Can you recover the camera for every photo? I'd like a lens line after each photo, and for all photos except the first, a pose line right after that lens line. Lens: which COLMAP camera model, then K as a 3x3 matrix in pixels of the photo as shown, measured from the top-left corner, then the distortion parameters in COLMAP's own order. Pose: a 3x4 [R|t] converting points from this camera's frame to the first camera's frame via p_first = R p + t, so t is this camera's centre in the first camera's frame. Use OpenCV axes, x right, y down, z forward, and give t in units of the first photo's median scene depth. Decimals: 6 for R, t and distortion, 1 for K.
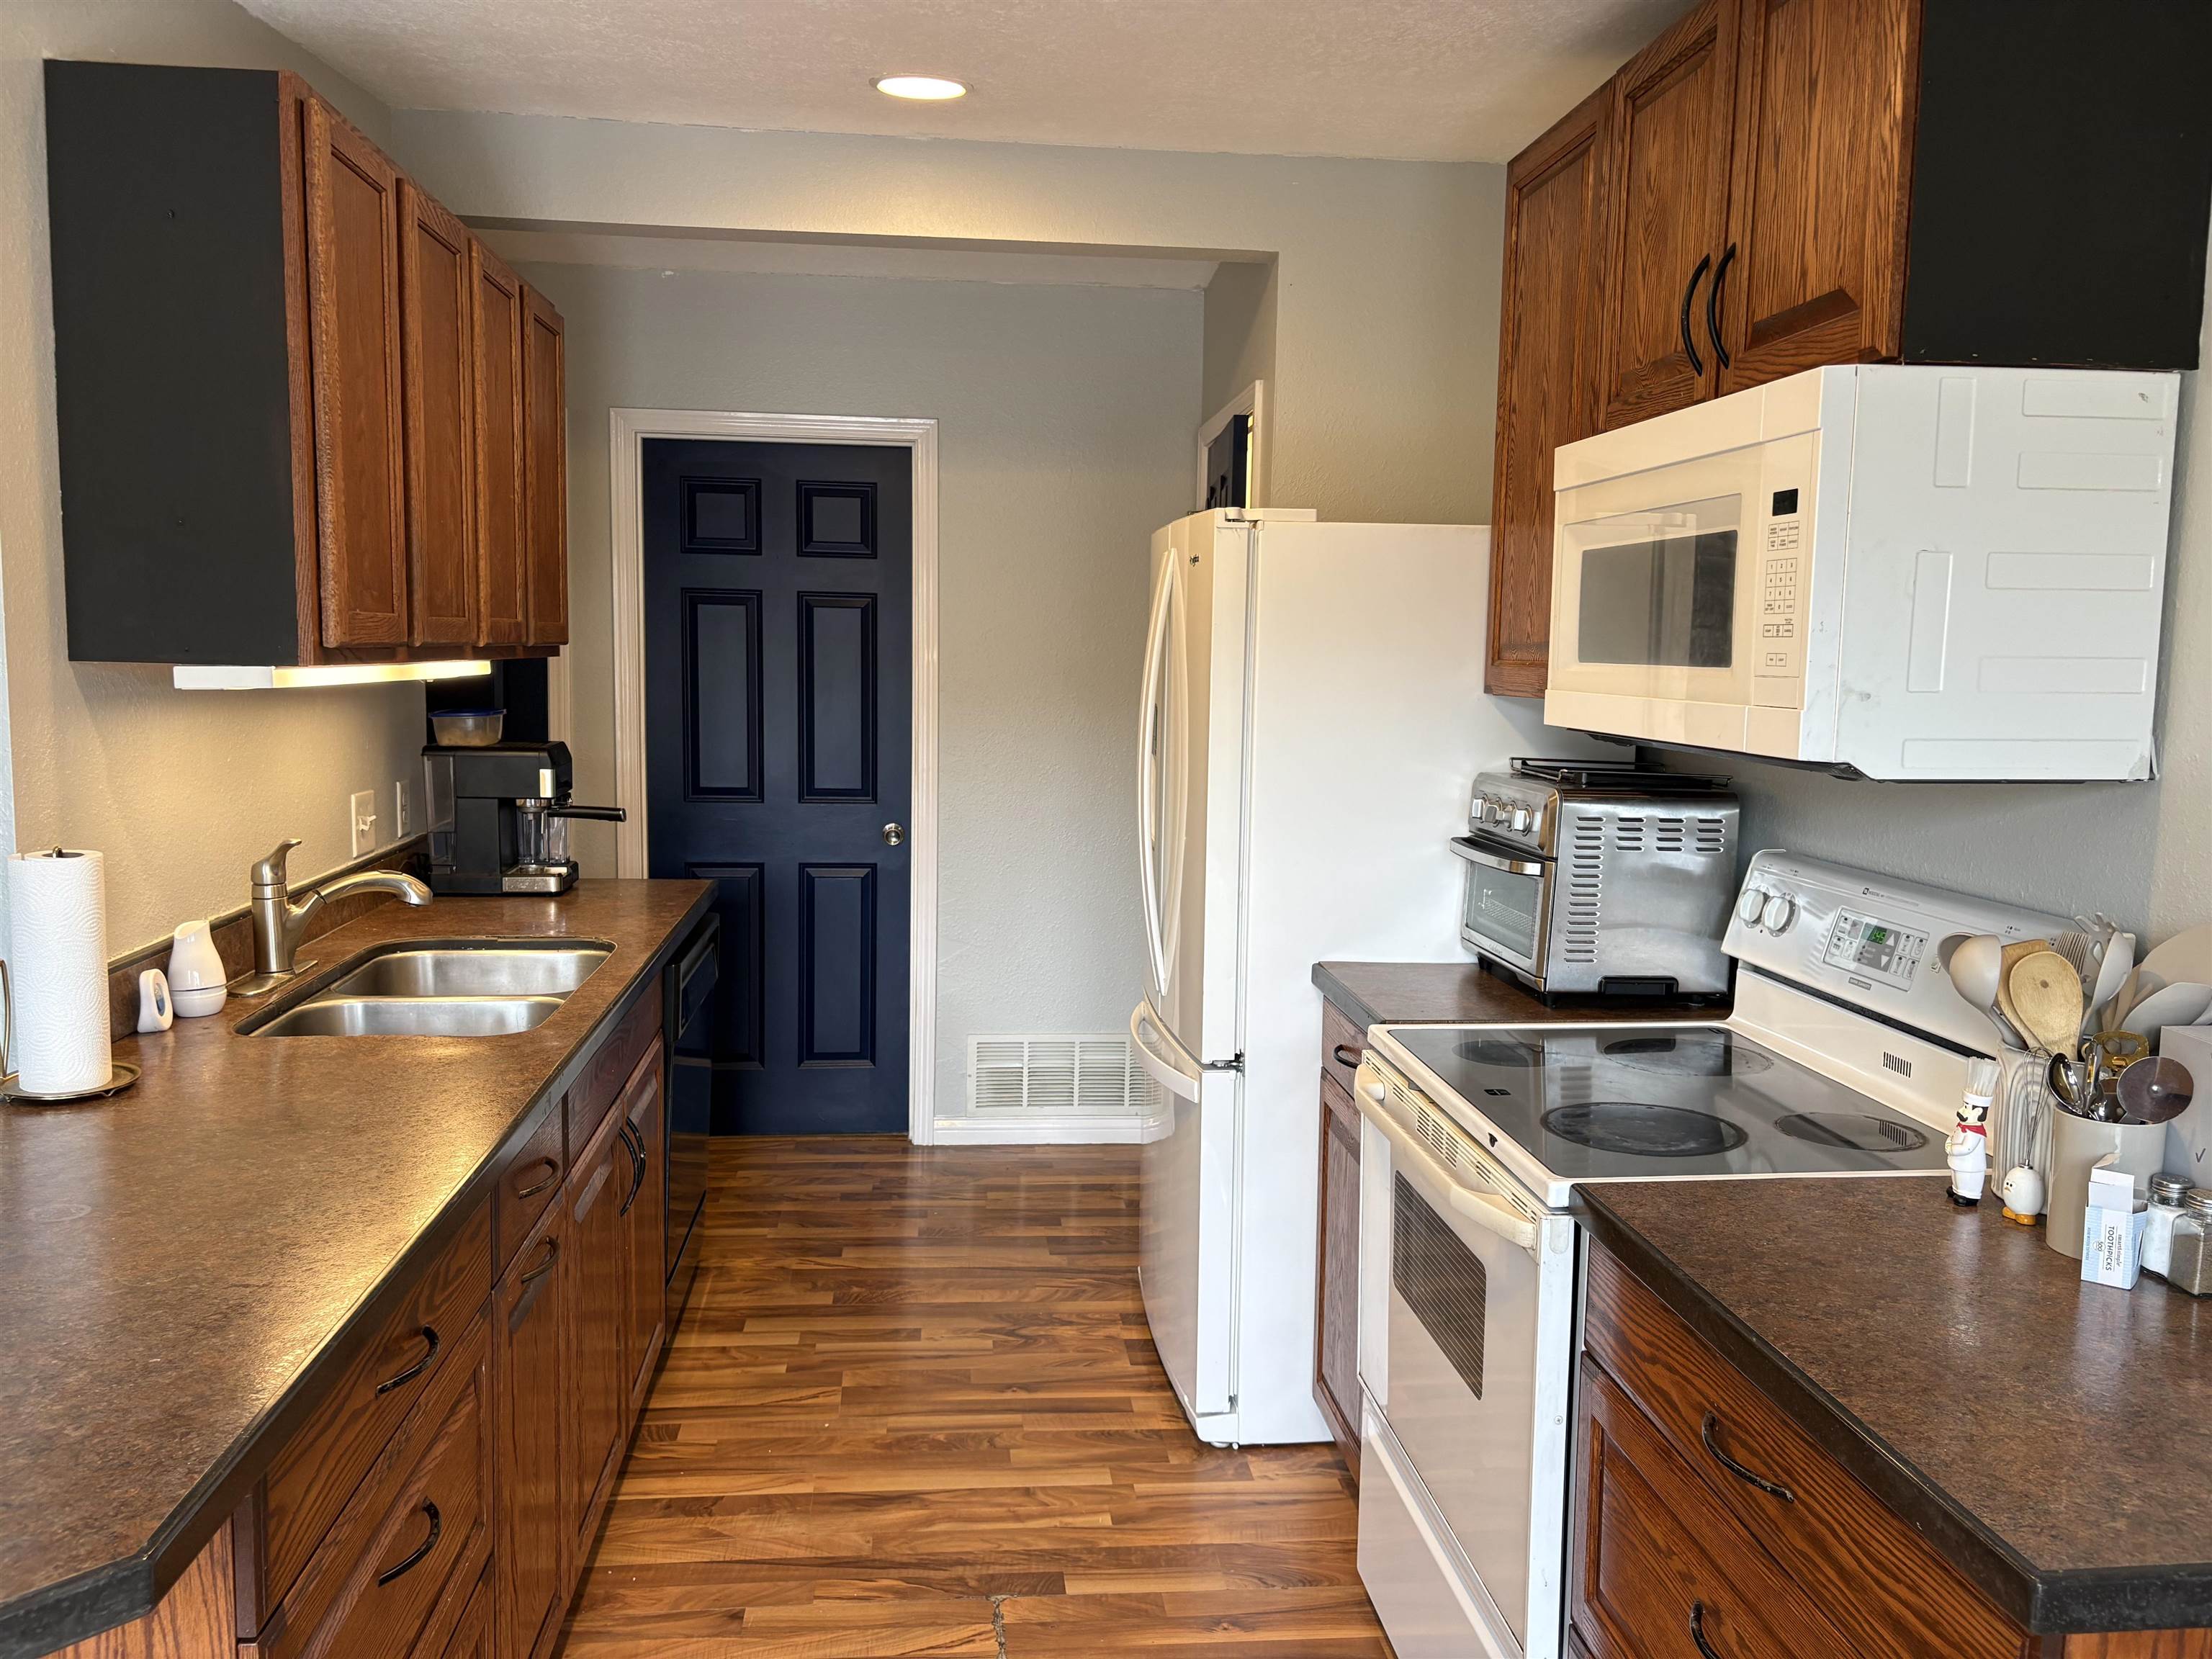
lens RADIAL K [[1668.3, 0, 1118.8], [0, 1668.3, 834.4], [0, 0, 1]] dist [0.018924, -0.006099]
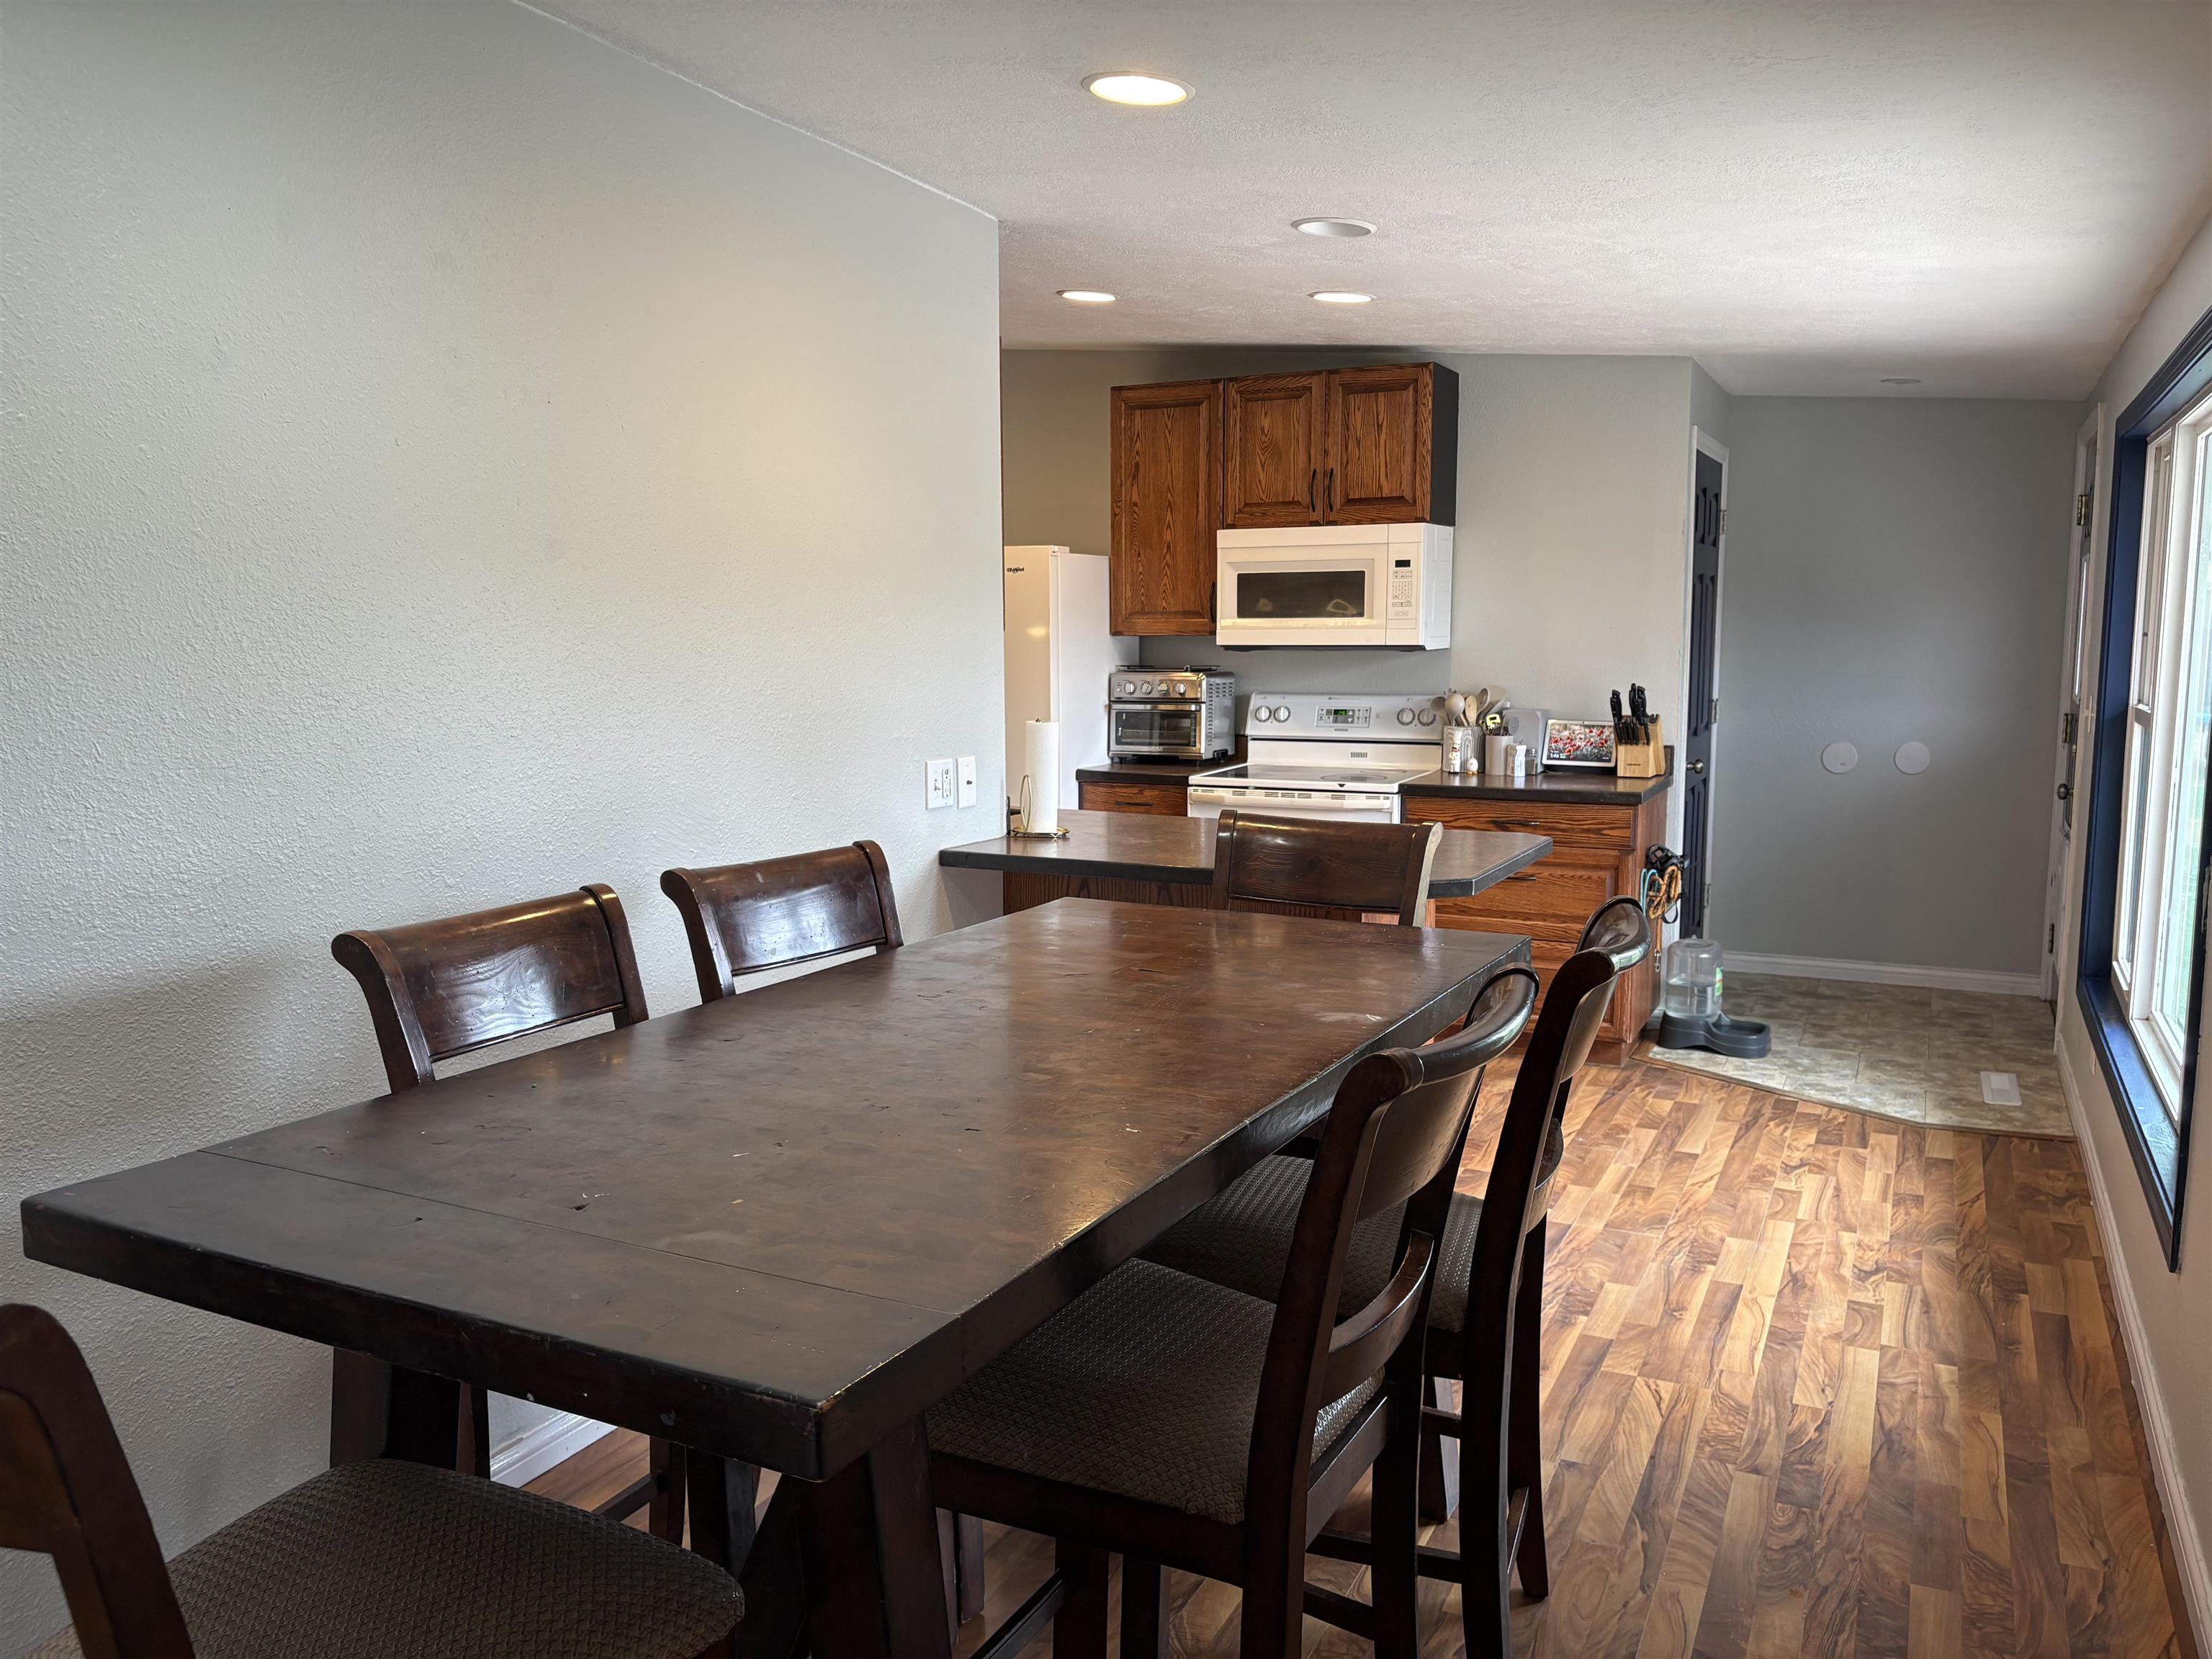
lens RADIAL K [[1666.3, 0, 1106.0], [0, 1666.3, 829.5], [0, 0, 1]] dist [0.086656, -0.114564]
pose [[0.524019, -0.122500, 0.842851, -2.239140], [0.108002, 0.991171, 0.076910, -0.003332], [-0.844831, 0.050727, 0.532623, -0.157323]]
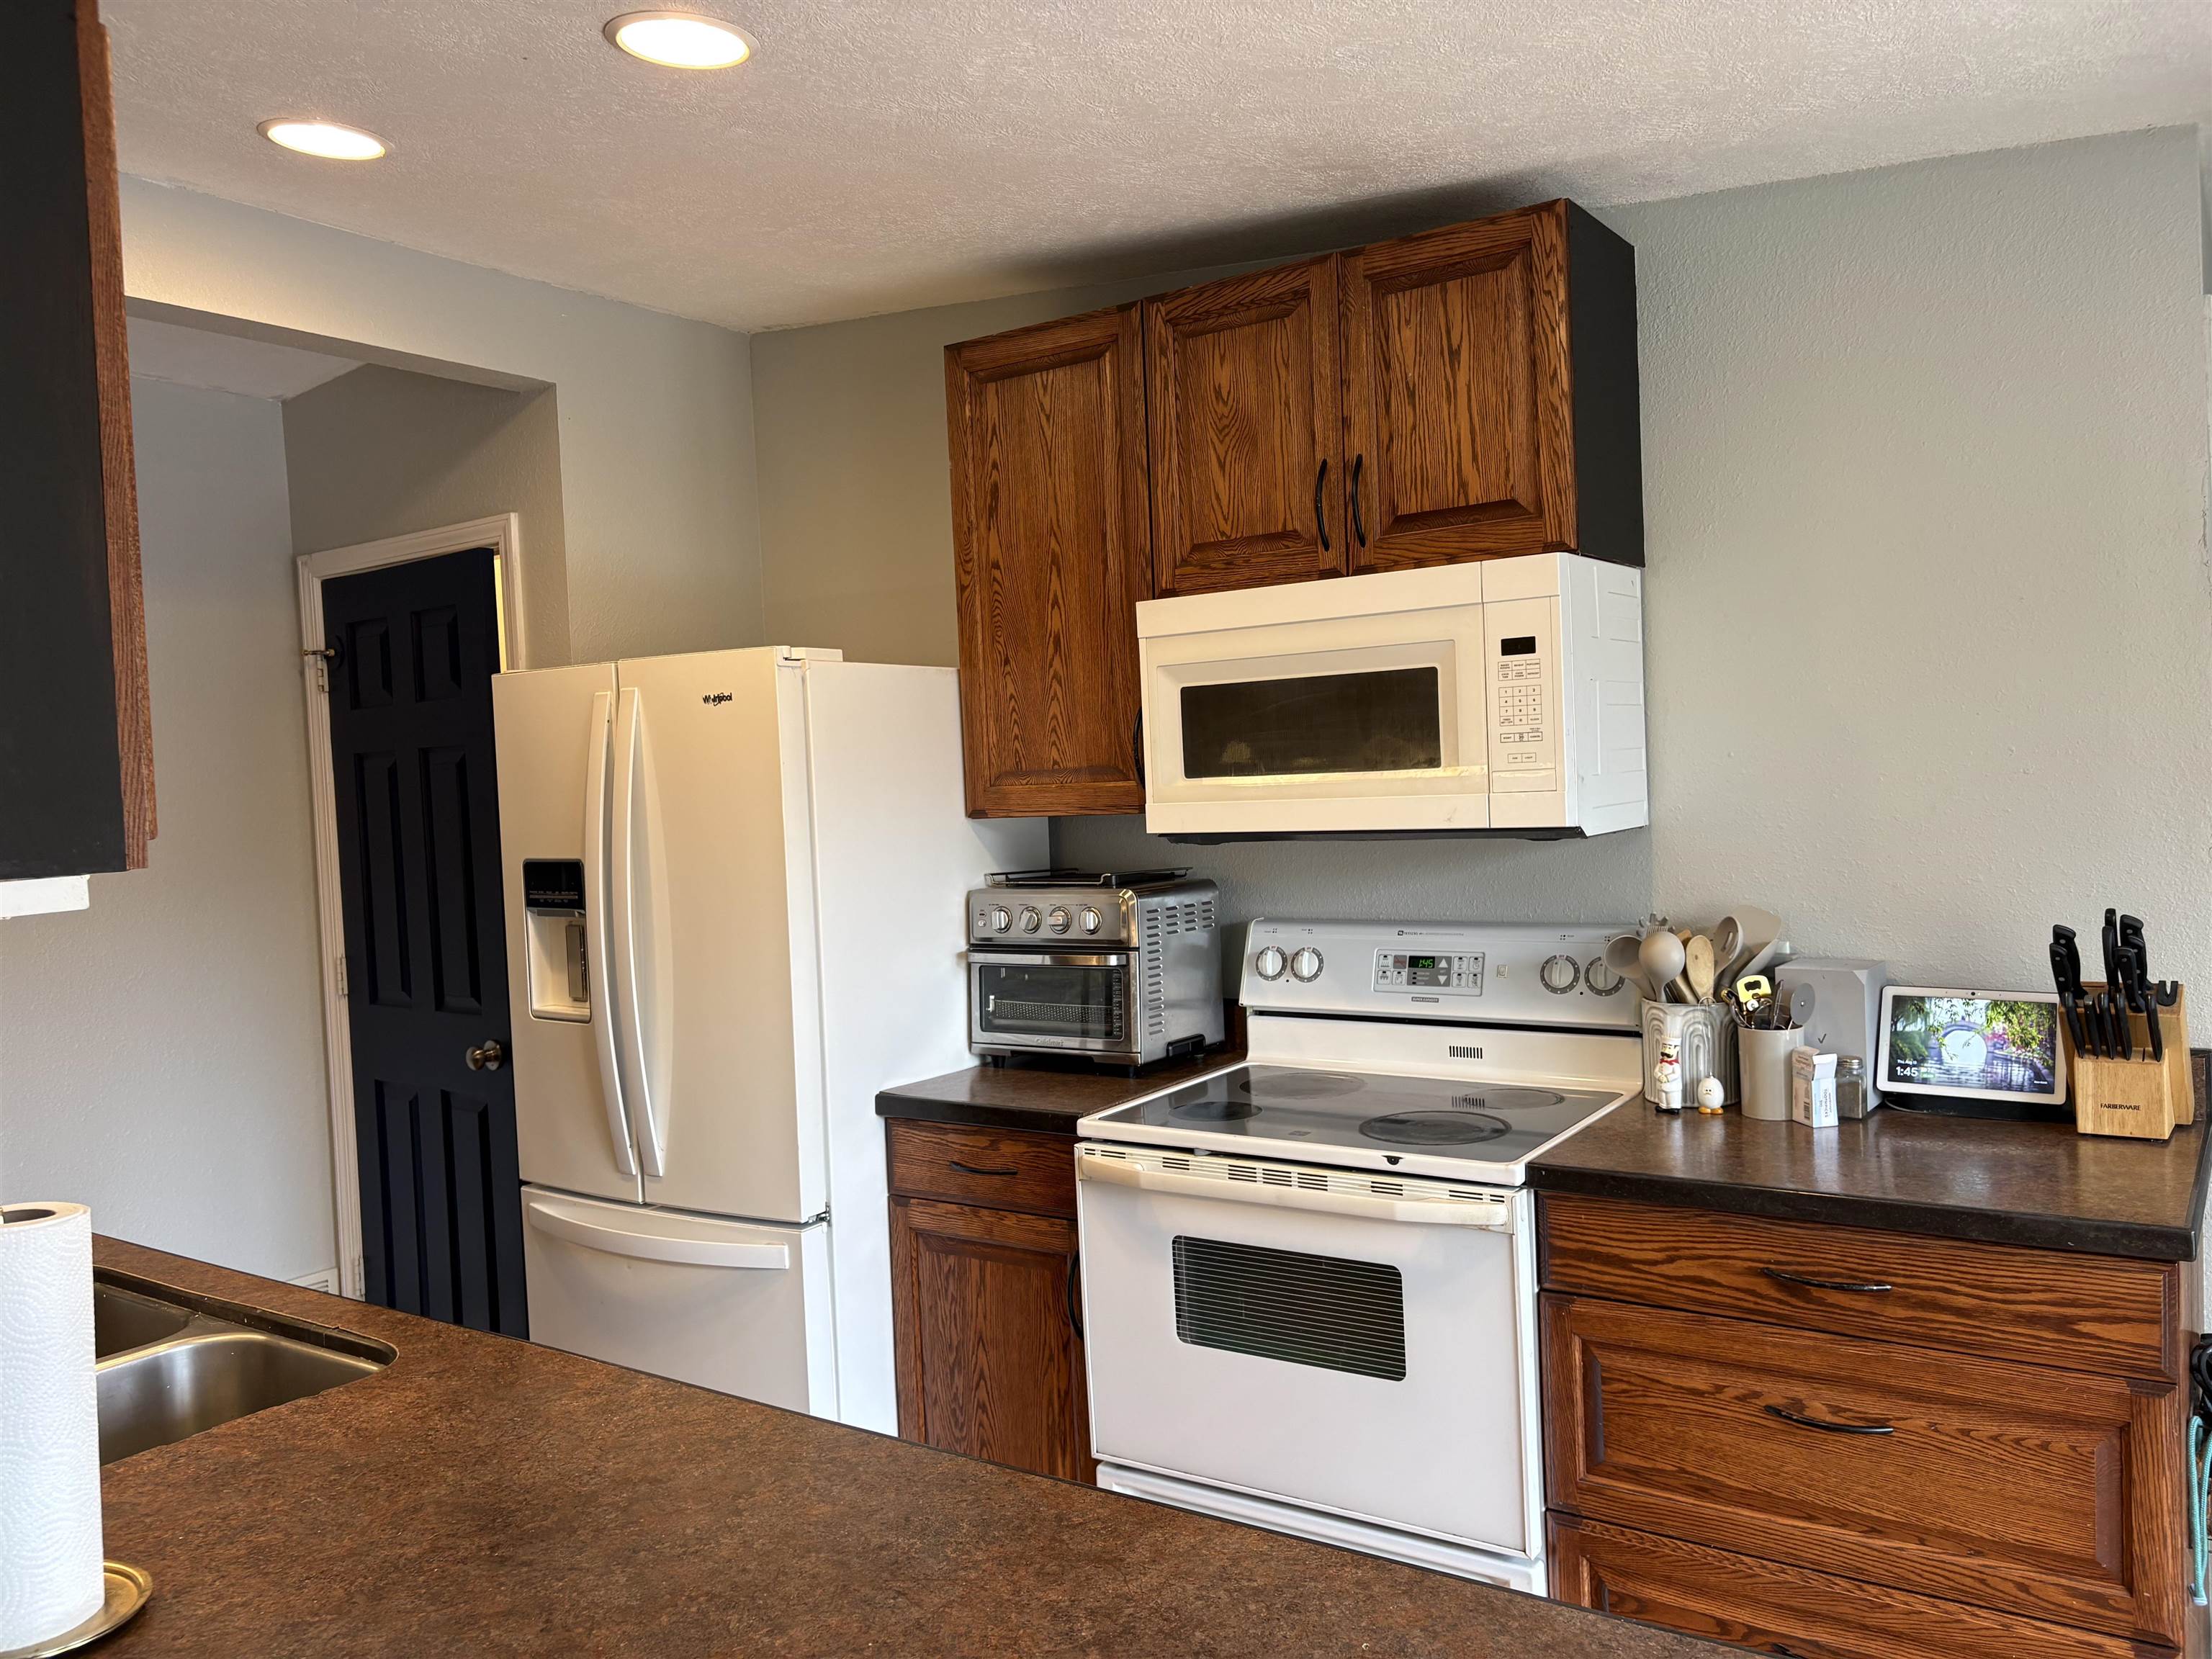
lens RADIAL K [[1663.0, 0, 1078.4], [0, 1663.0, 831.0], [0, 0, 1]] dist [0.003005, -0.006979]
pose [[0.651194, -0.074102, 0.755285, -0.770216], [0.140577, 0.989777, -0.024095, -0.054468], [-0.745778, 0.121866, 0.654954, 0.327881]]
